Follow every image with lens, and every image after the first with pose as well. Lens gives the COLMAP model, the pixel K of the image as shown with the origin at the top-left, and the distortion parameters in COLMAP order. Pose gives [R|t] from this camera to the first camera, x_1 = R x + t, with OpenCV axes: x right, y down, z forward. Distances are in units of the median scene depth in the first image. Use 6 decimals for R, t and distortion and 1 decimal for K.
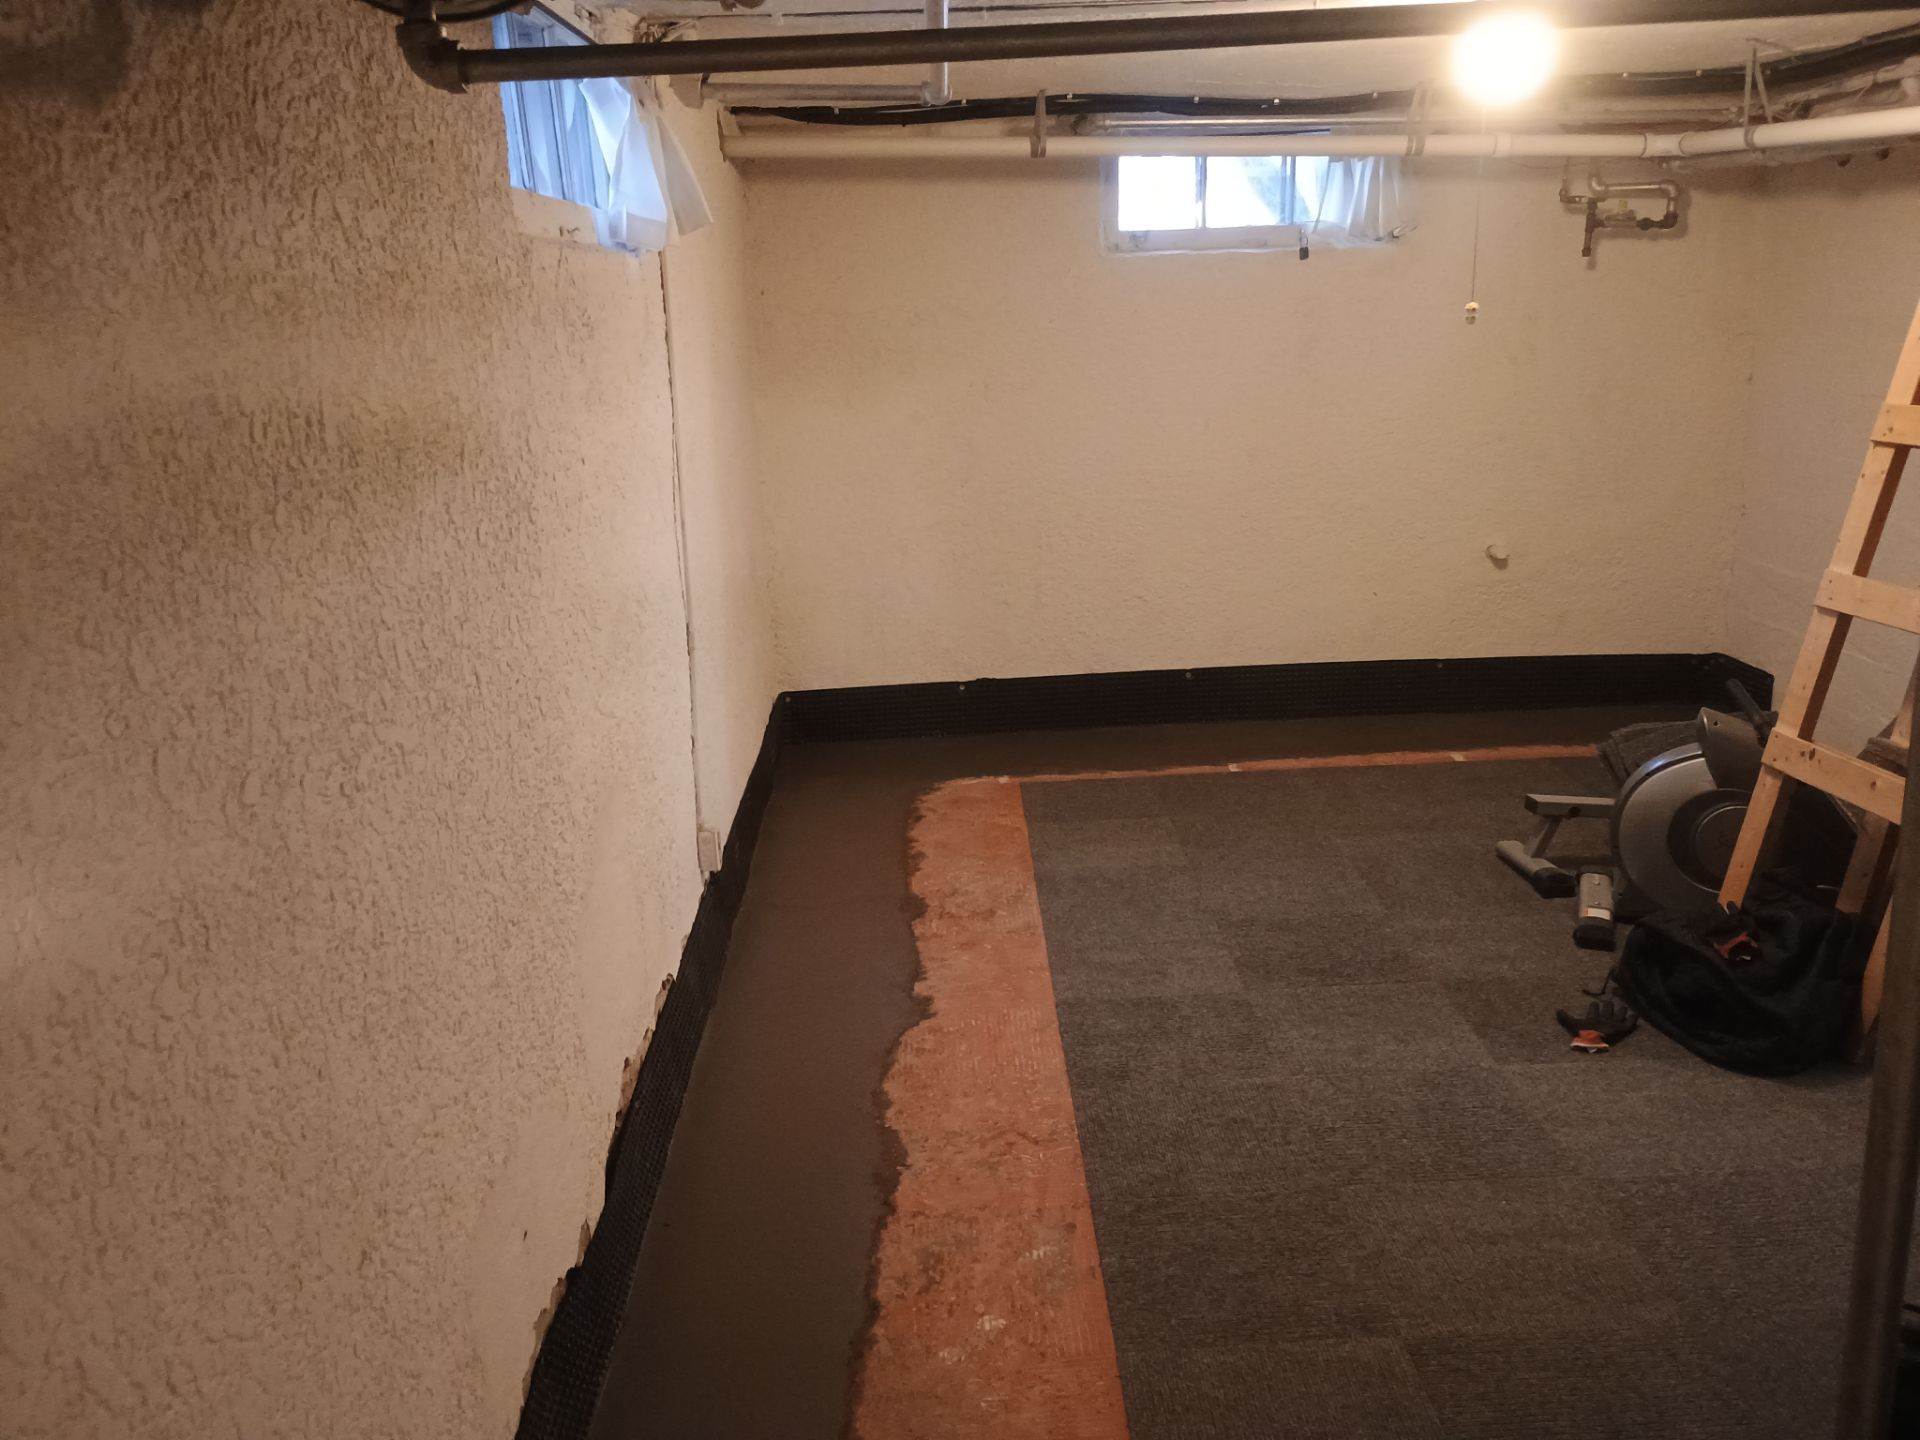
lens RADIAL K [[1653.3, 0, 961.7], [0, 1653.3, 721.9], [0, 0, 1]] dist [0.069881, -0.088974]
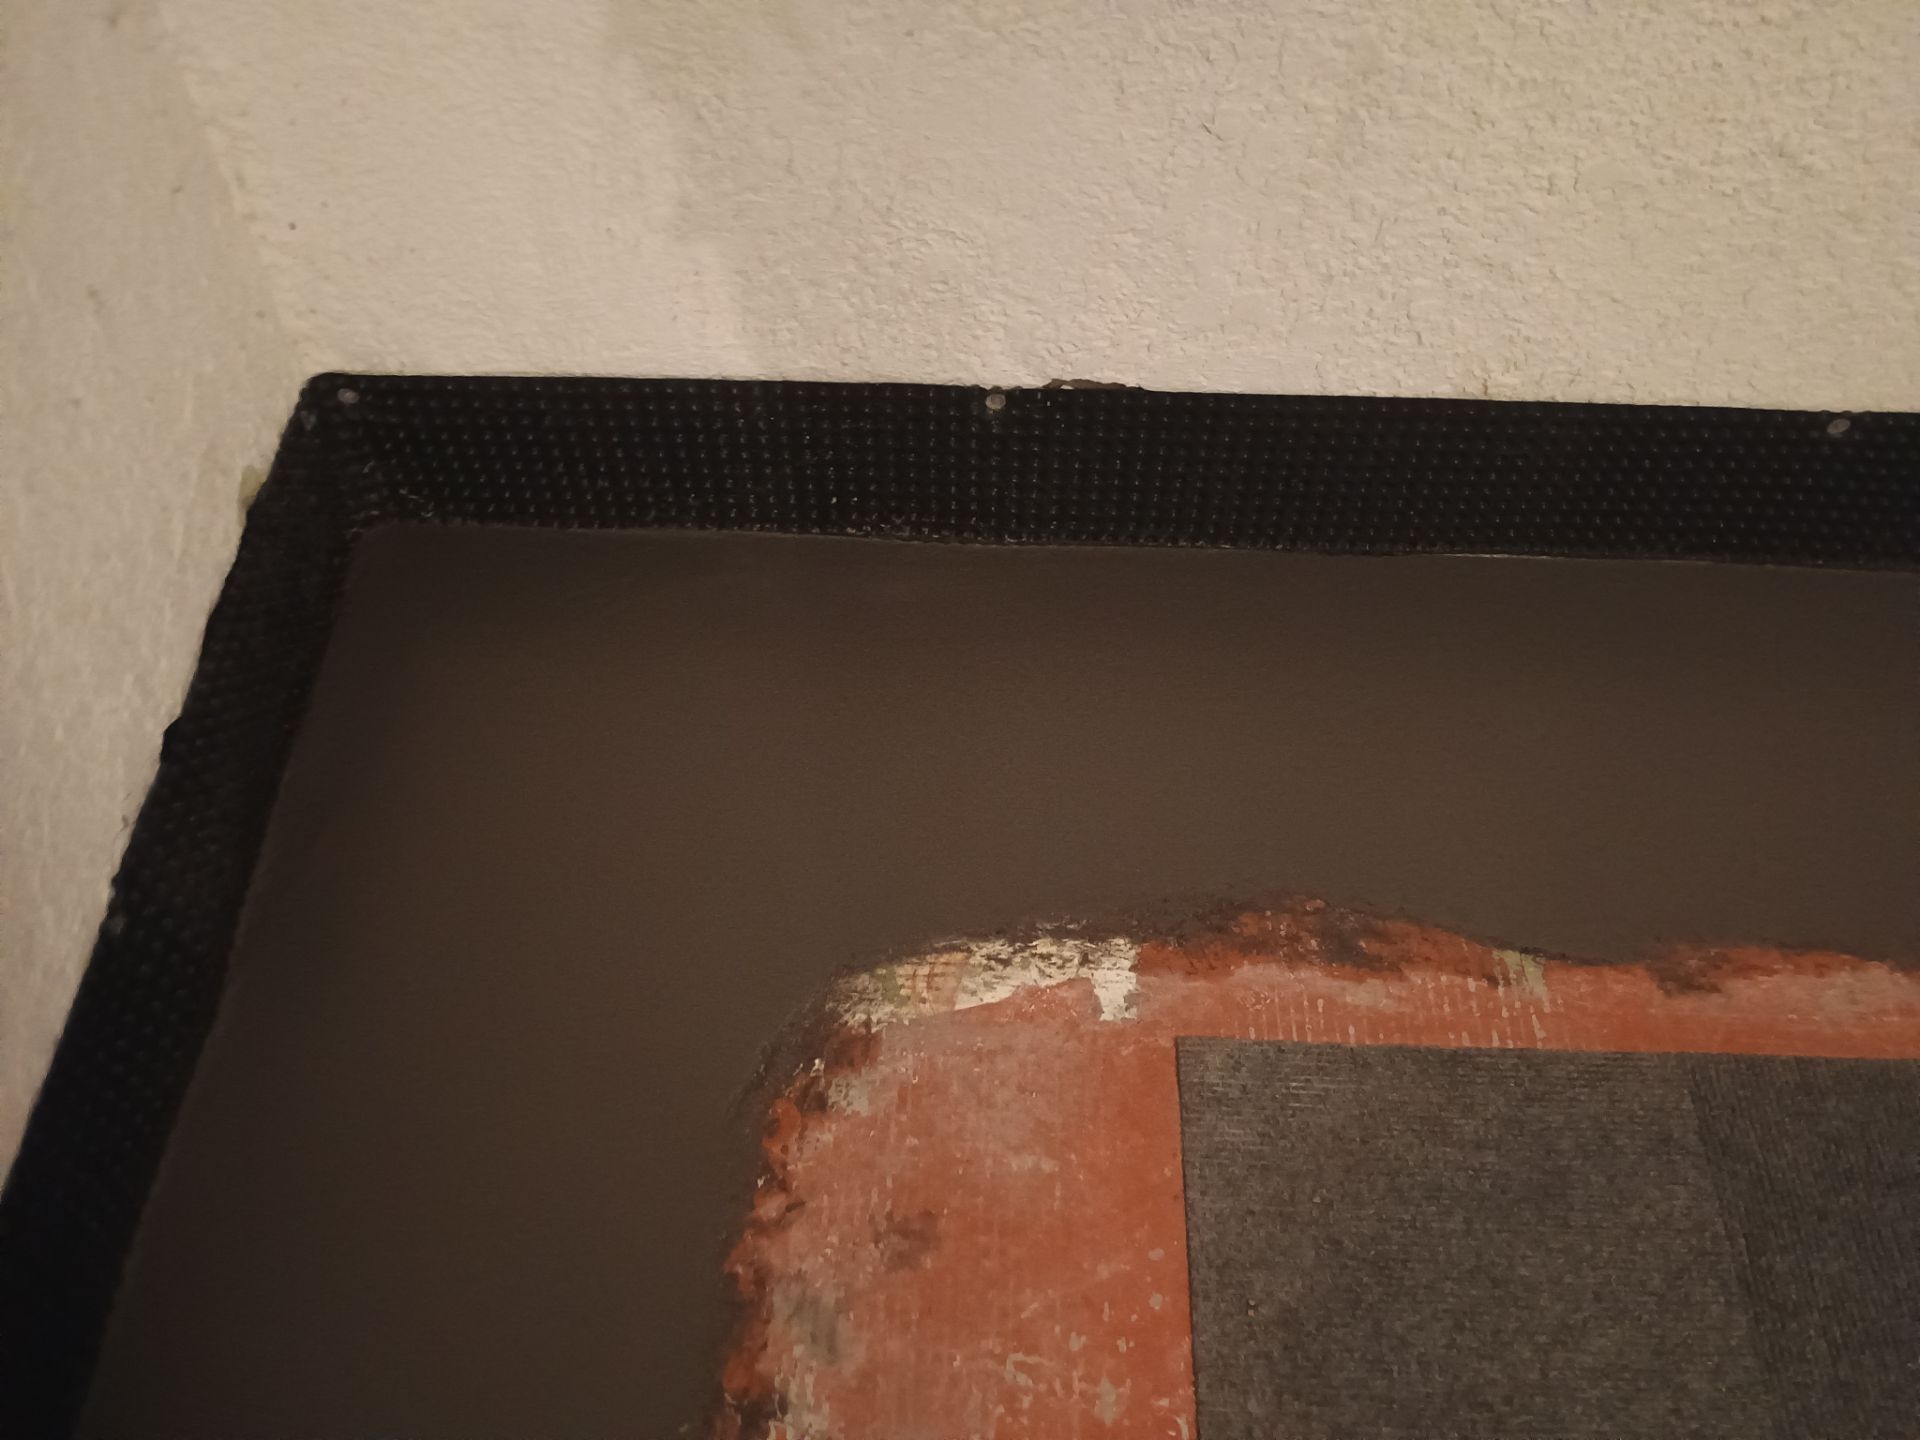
lens RADIAL K [[1653.3, 0, 994.1], [0, 1653.3, 716.7], [0, 0, 1]] dist [0.069881, -0.088974]
pose [[0.996933, 0.069007, 0.036900, -0.007645], [-0.077069, 0.784086, 0.615849, -0.184013], [0.013565, -0.616804, 0.787000, 0.938026]]
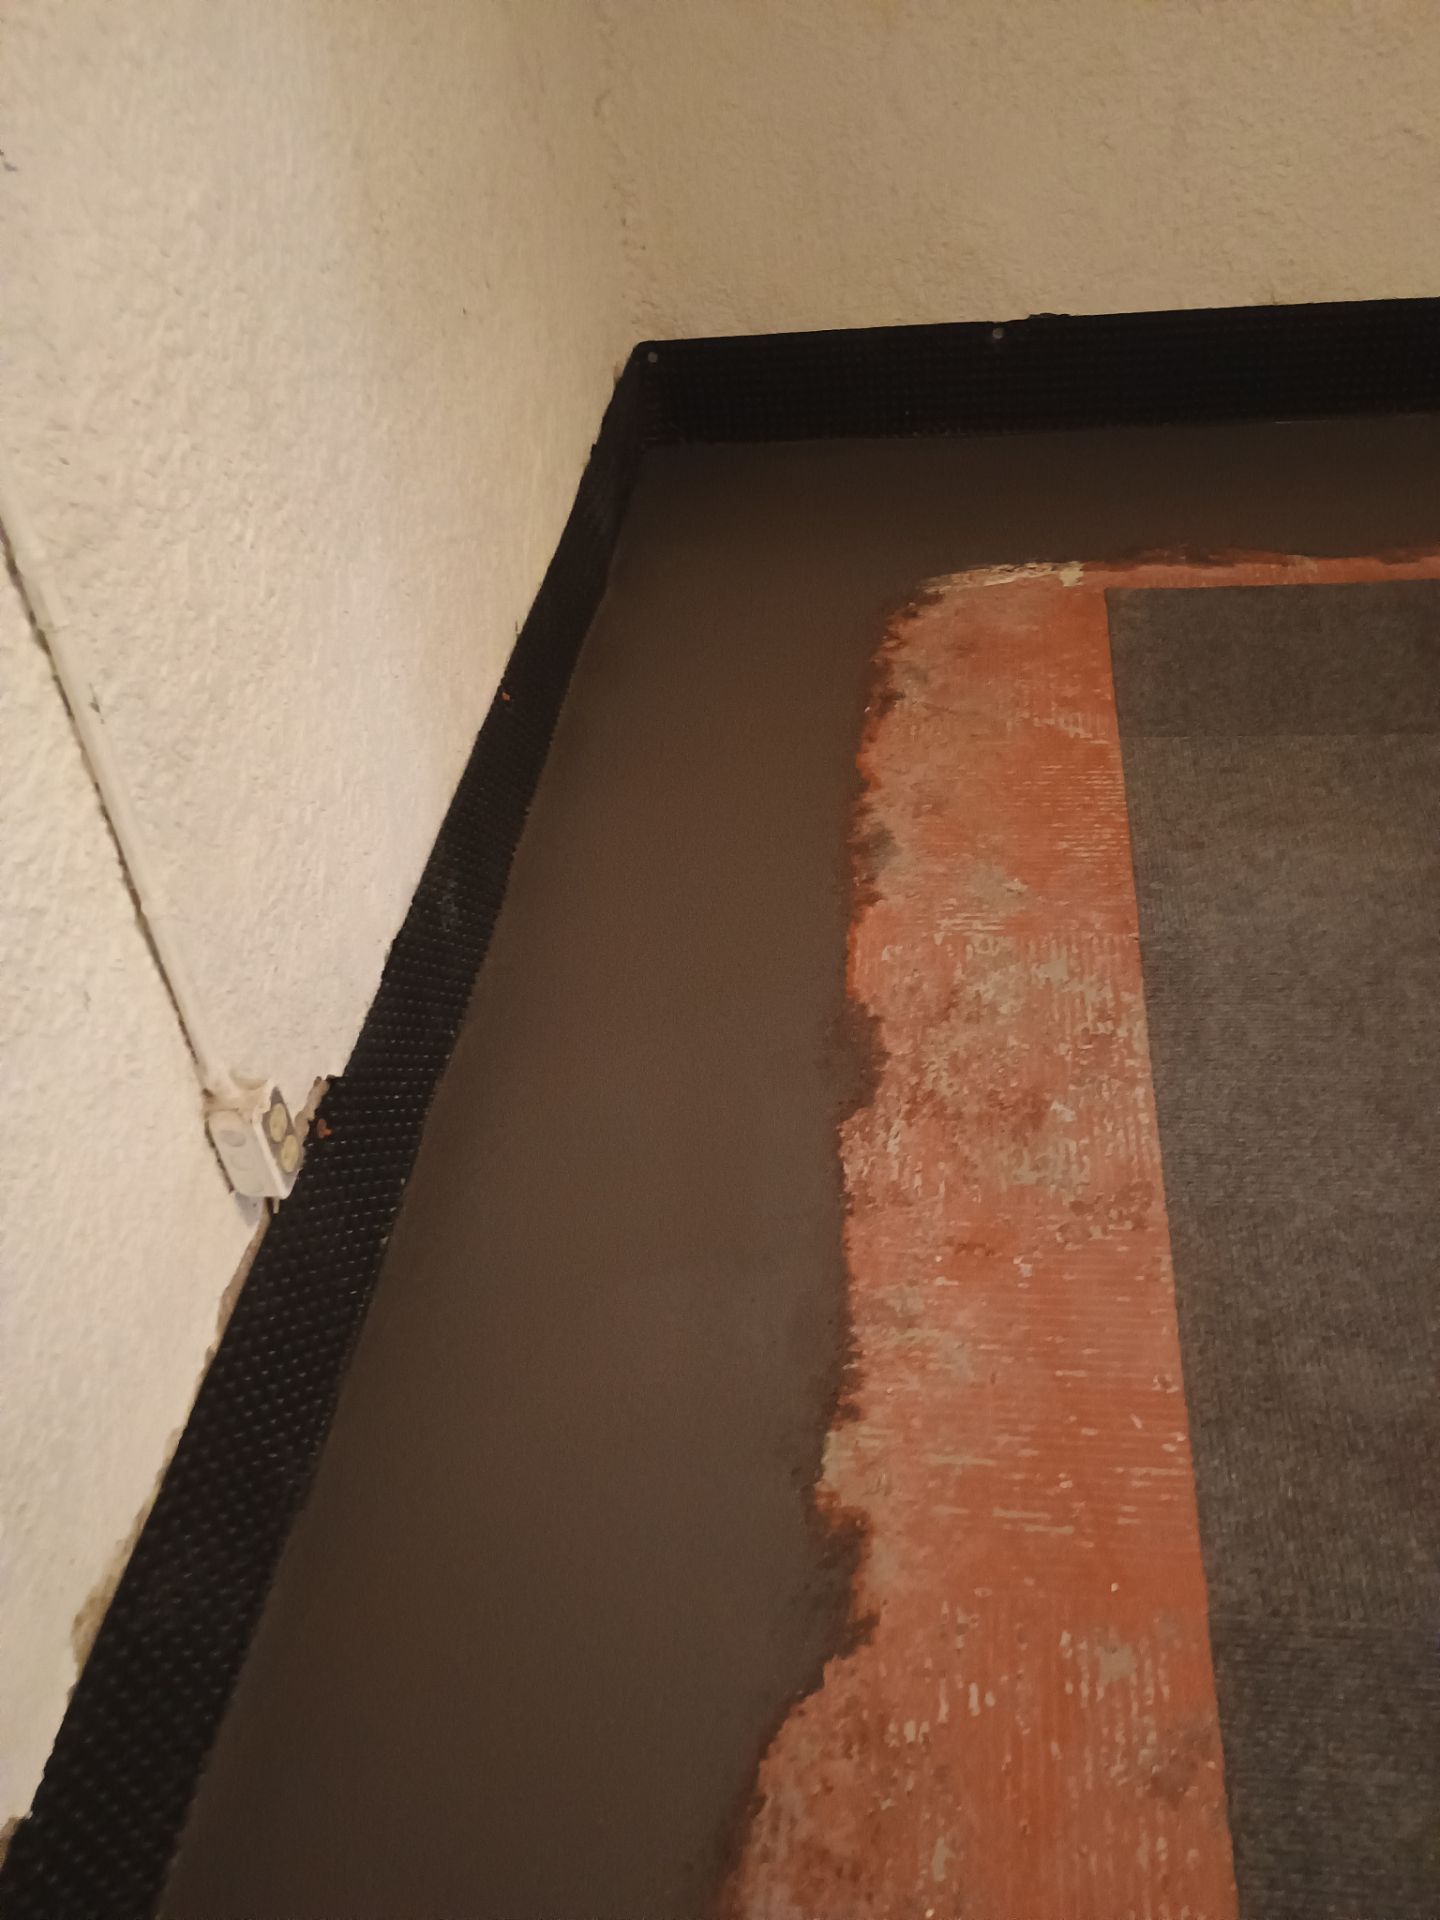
lens RADIAL K [[1653.3, 0, 752.4], [0, 1653.3, 938.4], [0, 0, 1]] dist [0.069881, -0.088974]
pose [[0.991725, 0.054695, -0.116147, -0.005798], [0.001506, 0.899686, 0.436535, -0.094818], [0.128373, -0.433098, 0.892158, 0.579327]]
